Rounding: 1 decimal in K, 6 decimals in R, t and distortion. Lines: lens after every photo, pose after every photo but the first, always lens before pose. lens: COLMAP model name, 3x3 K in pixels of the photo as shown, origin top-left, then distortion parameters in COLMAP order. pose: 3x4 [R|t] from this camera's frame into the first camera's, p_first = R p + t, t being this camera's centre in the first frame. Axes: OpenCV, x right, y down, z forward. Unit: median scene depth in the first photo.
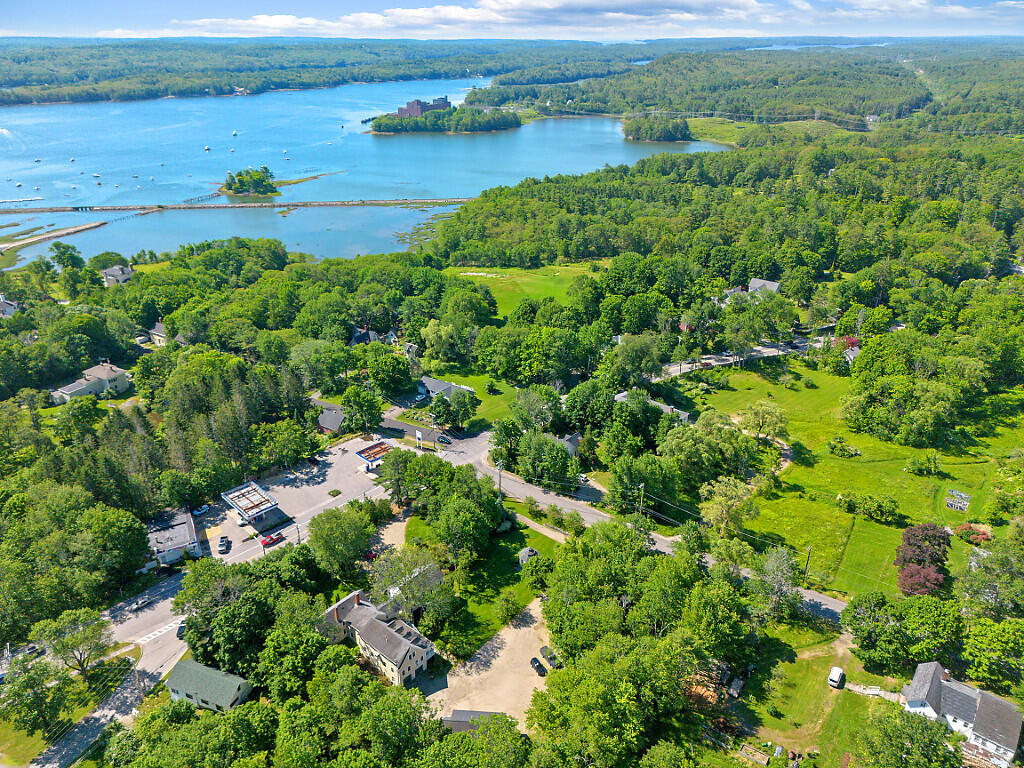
lens RADIAL K [[720.0, 0, 512.0], [0, 720.0, 384.0], [0, 0, 1]] dist [0.067547, -0.069073]
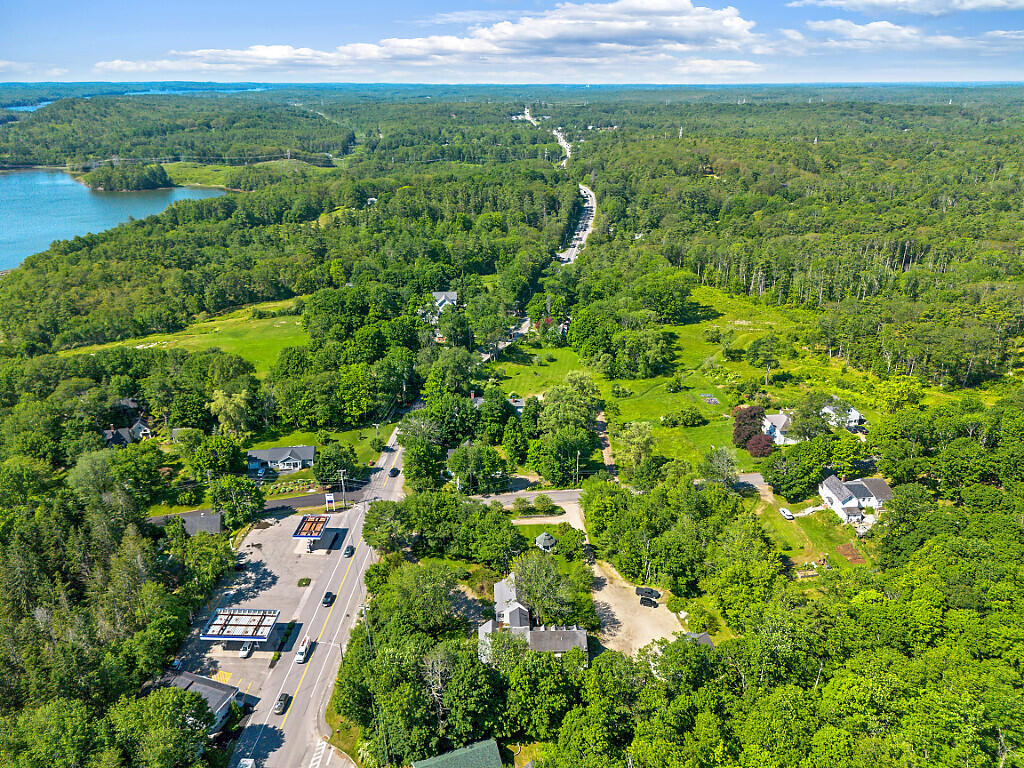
lens RADIAL K [[720.0, 0, 512.0], [0, 720.0, 384.0], [0, 0, 1]] dist [0.067547, -0.069073]
pose [[0.739123, -0.257712, 0.622319, -0.394557], [0.289393, 0.955792, 0.052098, -0.039351], [-0.608234, 0.141588, 0.781028, 0.082439]]
